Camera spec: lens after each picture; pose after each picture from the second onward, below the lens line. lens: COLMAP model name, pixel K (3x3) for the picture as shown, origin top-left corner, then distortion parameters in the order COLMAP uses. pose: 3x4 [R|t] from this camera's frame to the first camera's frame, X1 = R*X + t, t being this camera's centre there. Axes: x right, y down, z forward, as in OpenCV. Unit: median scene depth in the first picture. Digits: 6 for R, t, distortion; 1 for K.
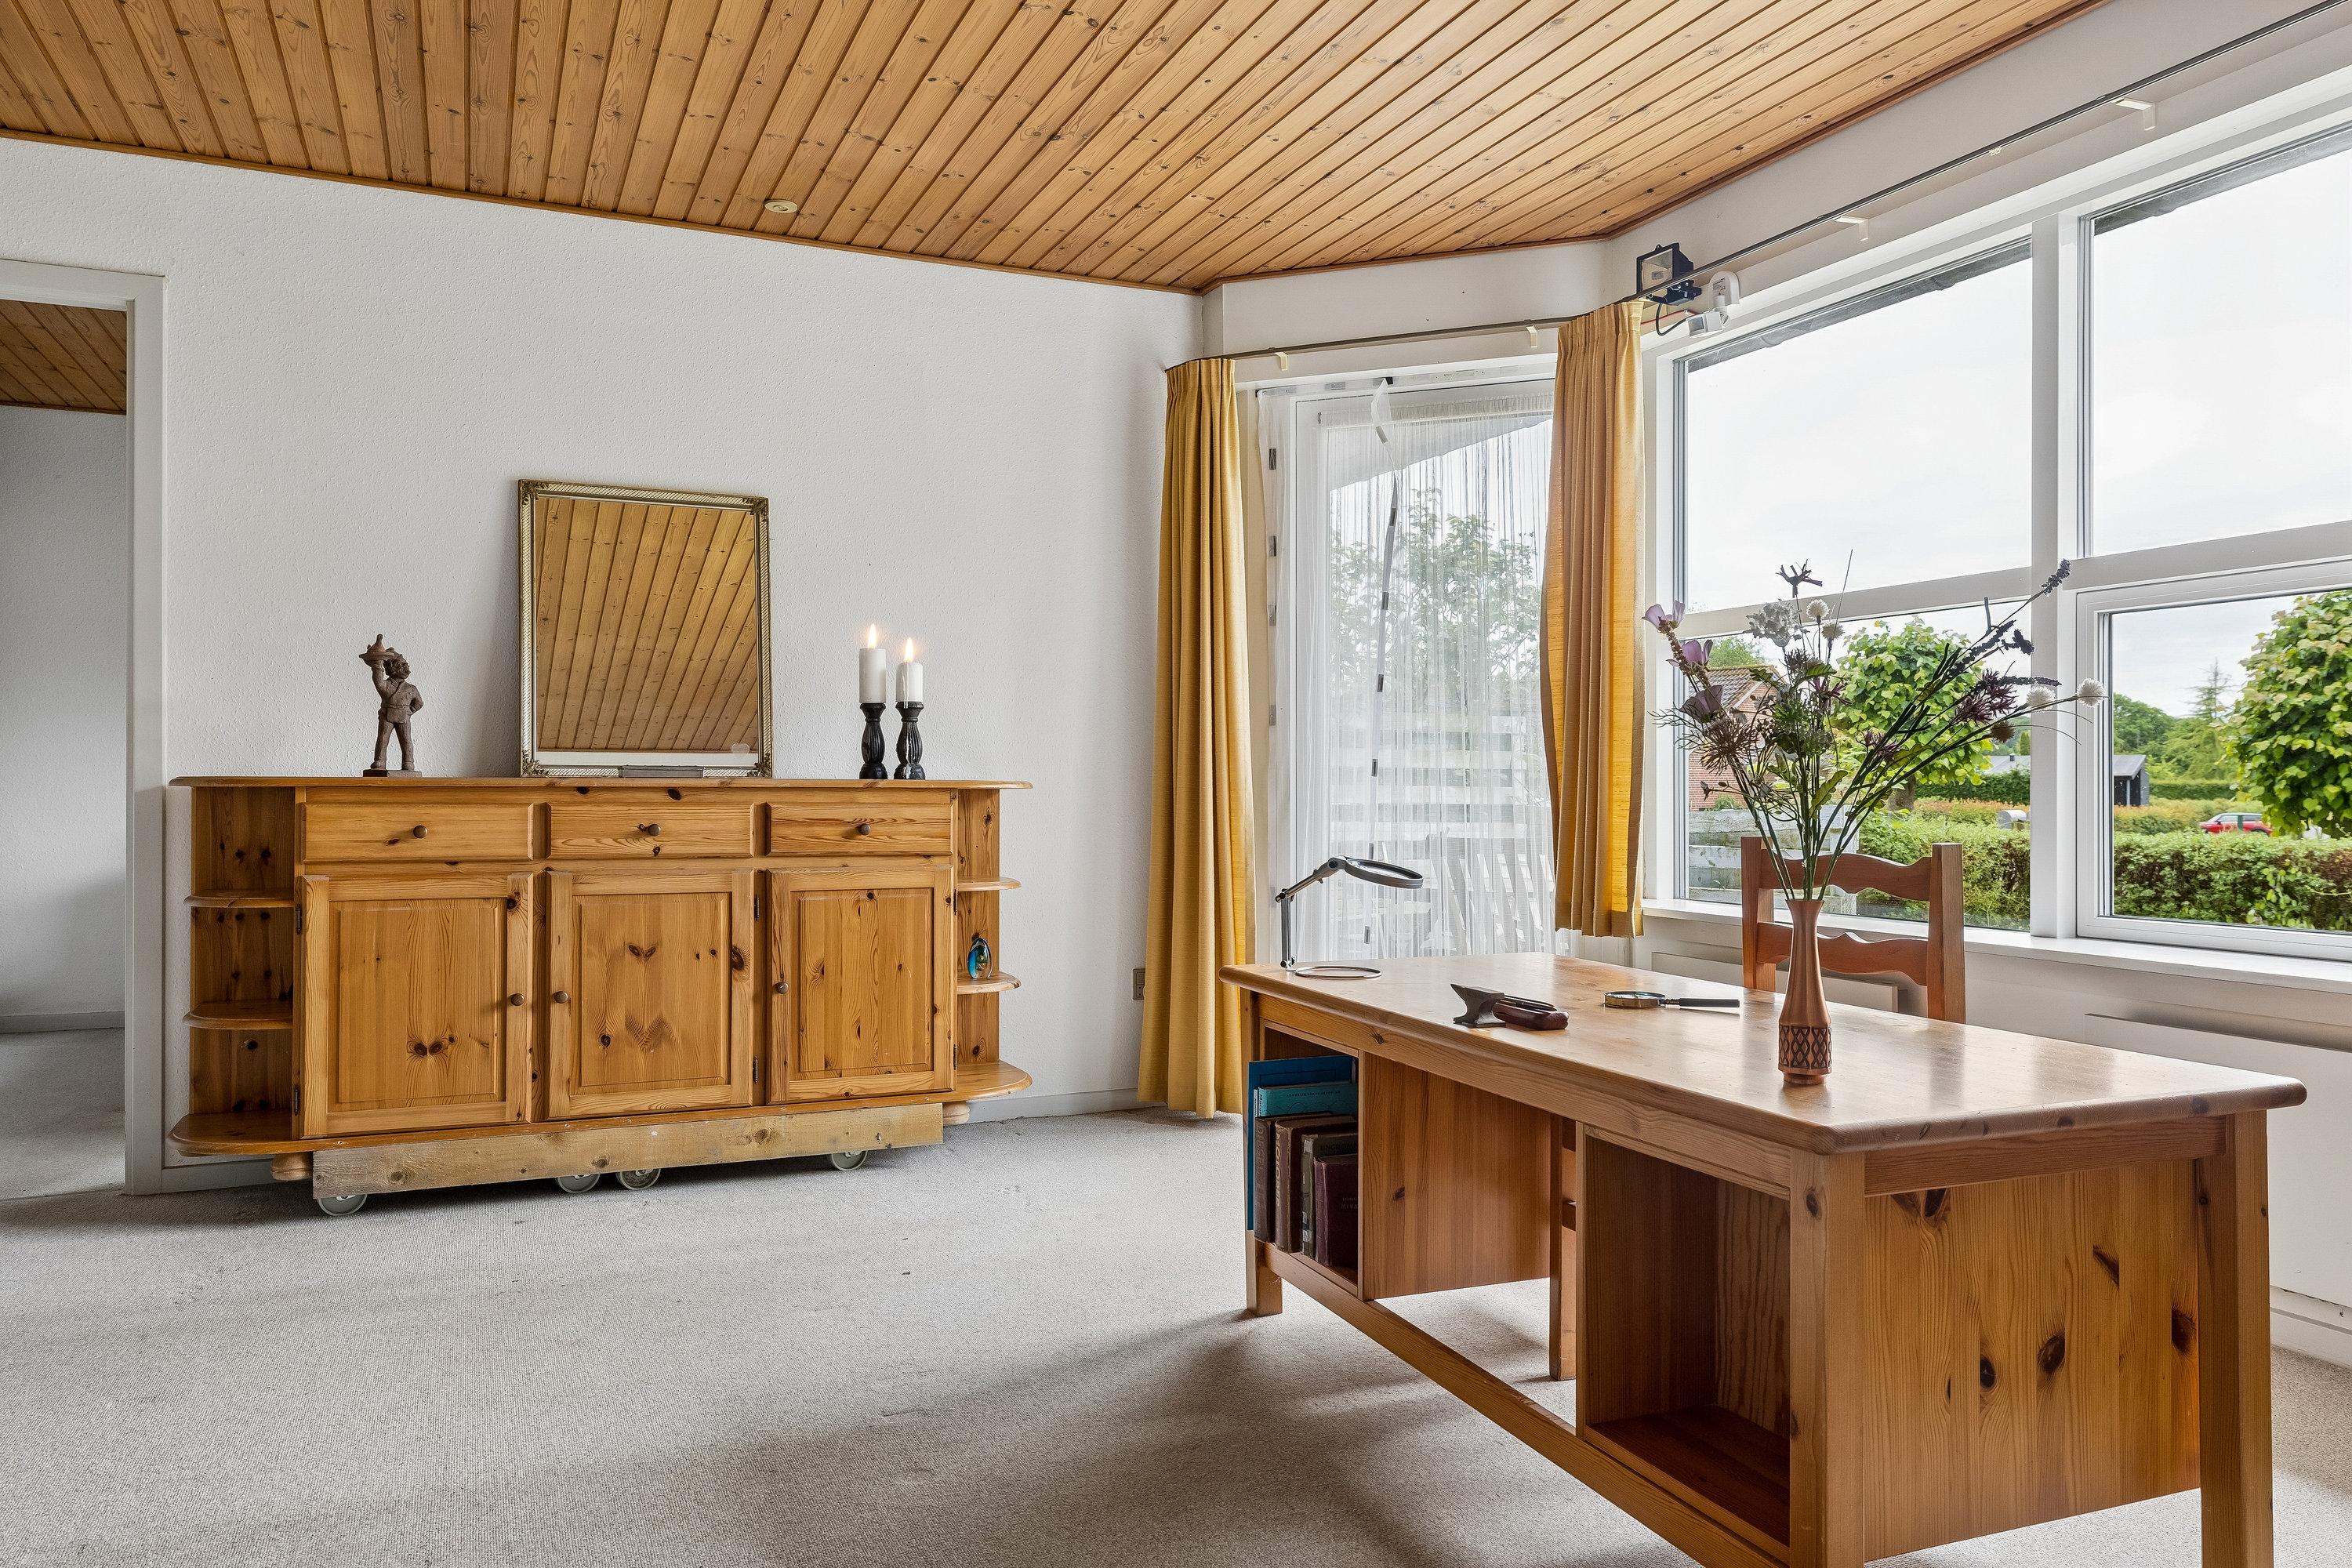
lens RADIAL K [[1646.6, 0, 1175.9], [0, 1646.6, 789.3], [0, 0, 1]] dist [0.010987, 0.001960]
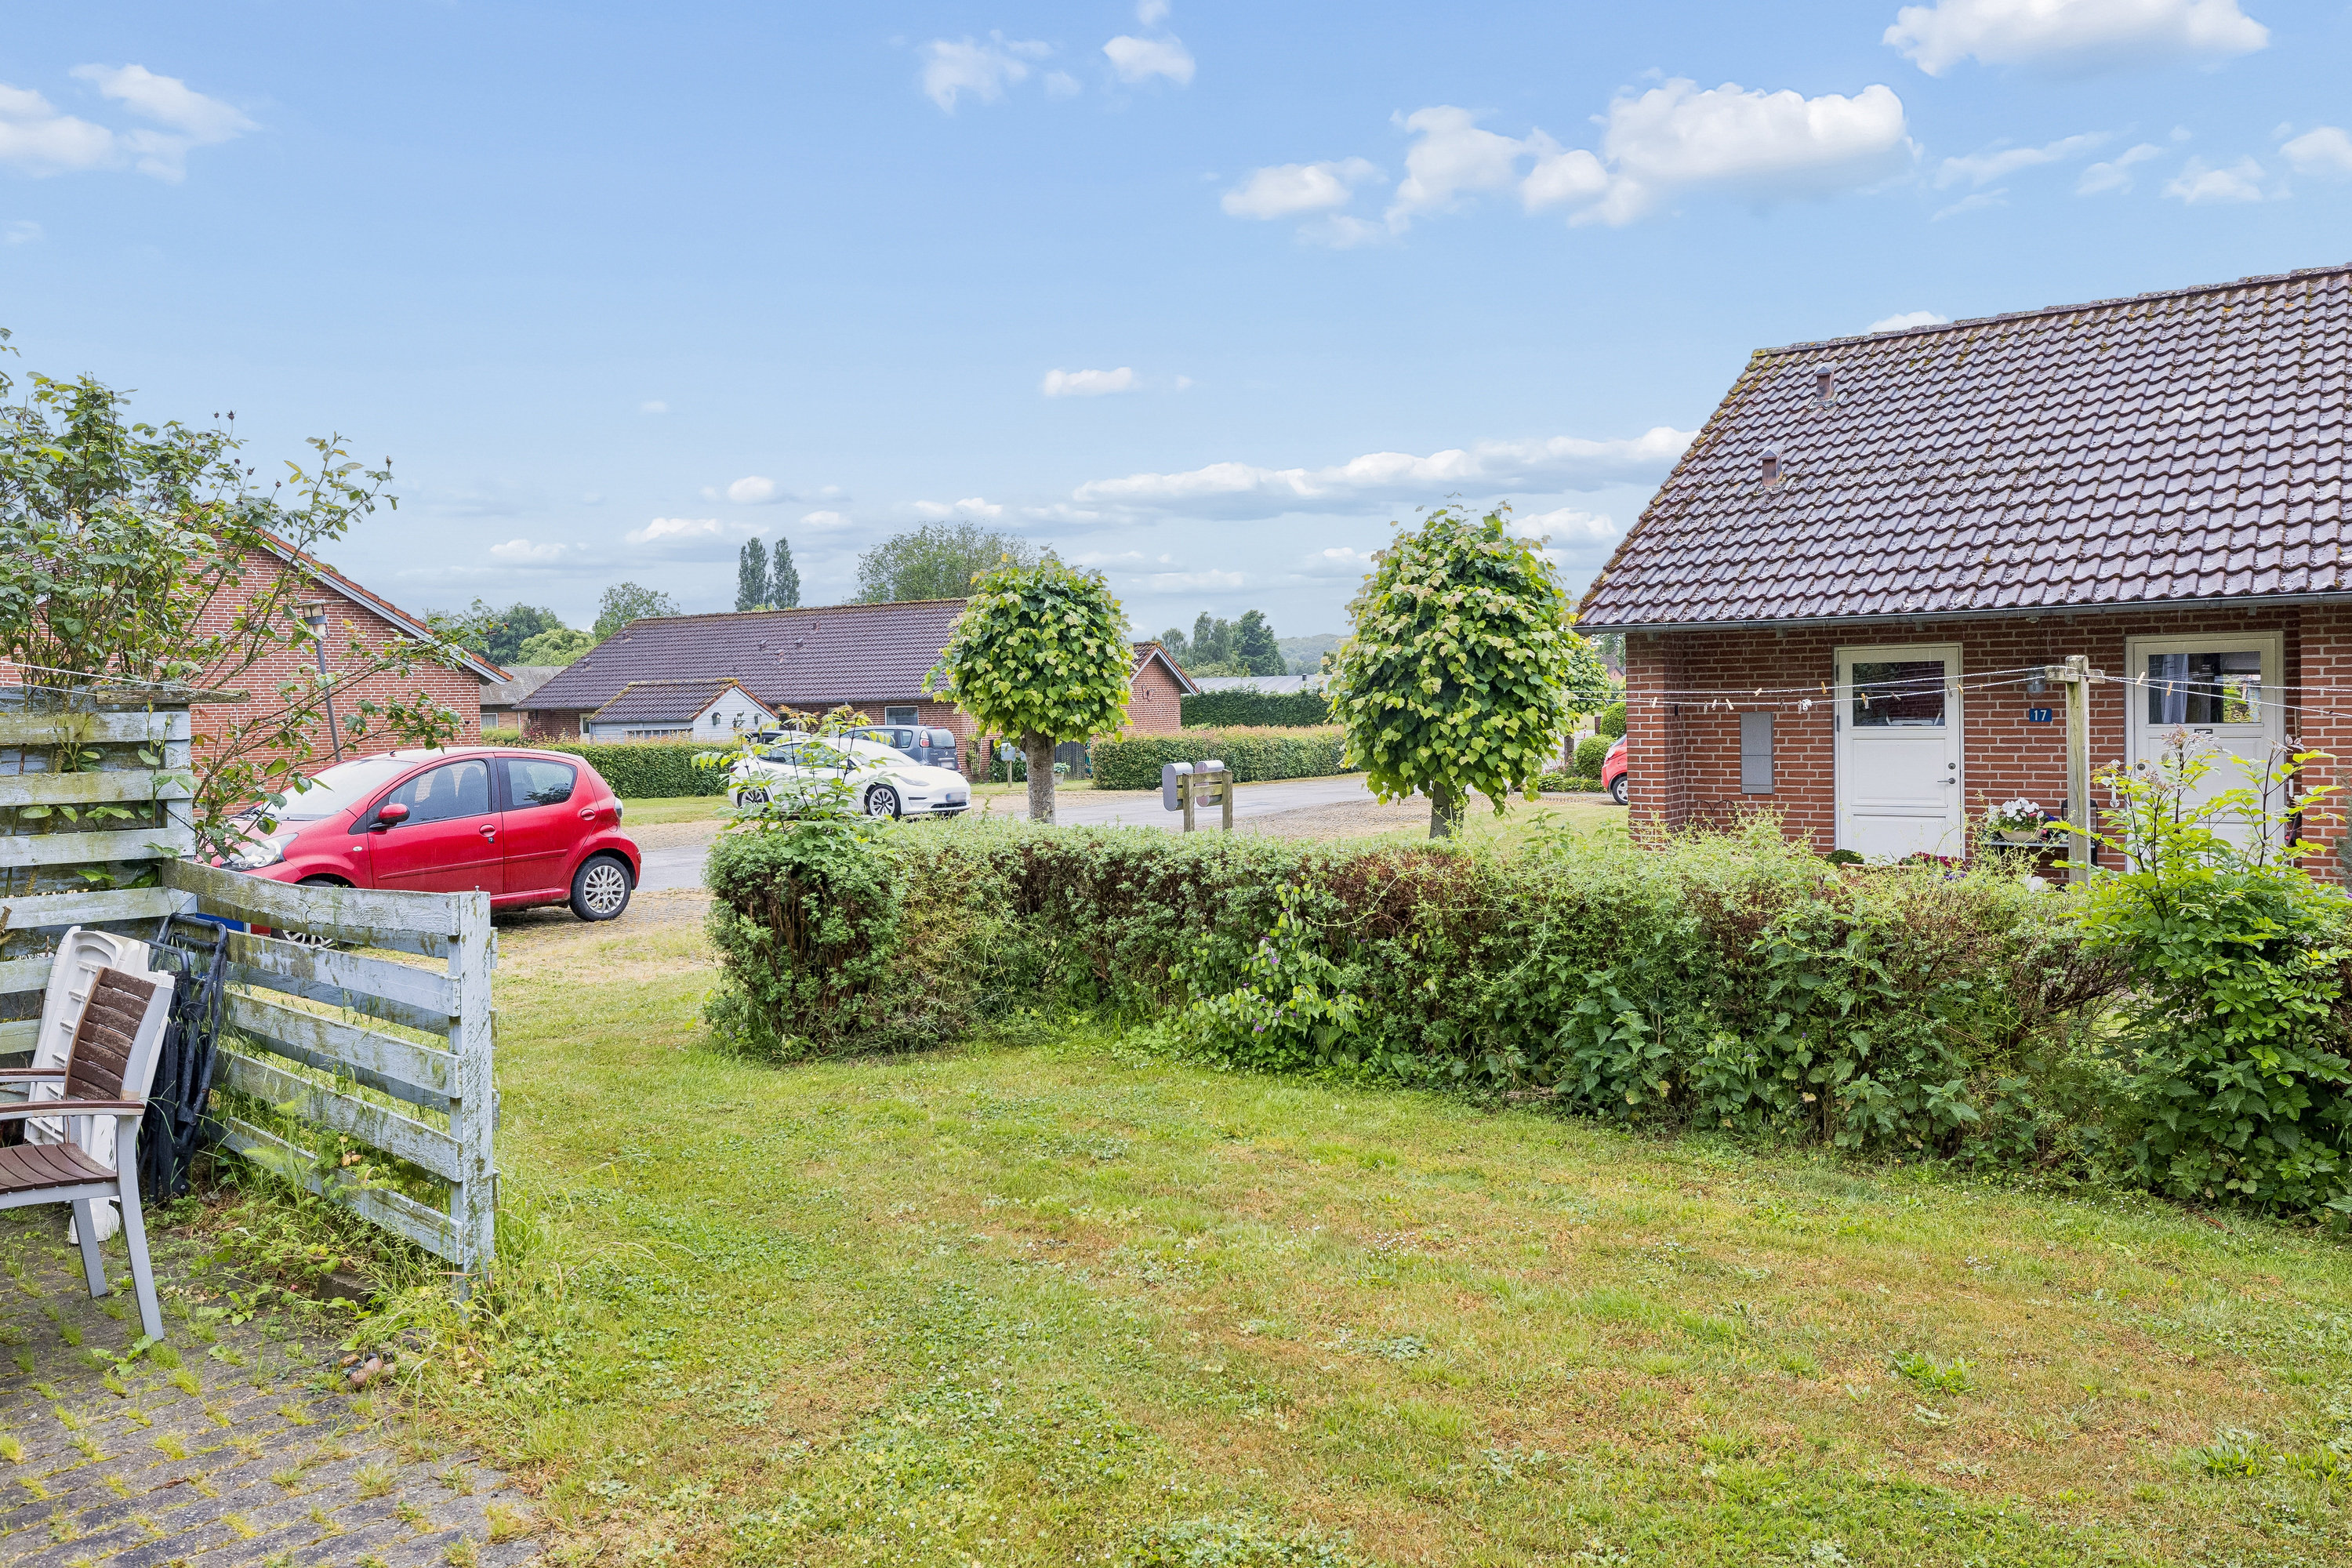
lens RADIAL K [[1646.6, 0, 1176.6], [0, 1646.6, 780.4], [0, 0, 1]] dist [0.010987, 0.001960]
pose [[0.929875, -0.038392, 0.365866, 0.245675], [0.023360, 0.998694, 0.045428, -0.027805], [-0.367133, -0.033696, 0.929558, 0.221292]]
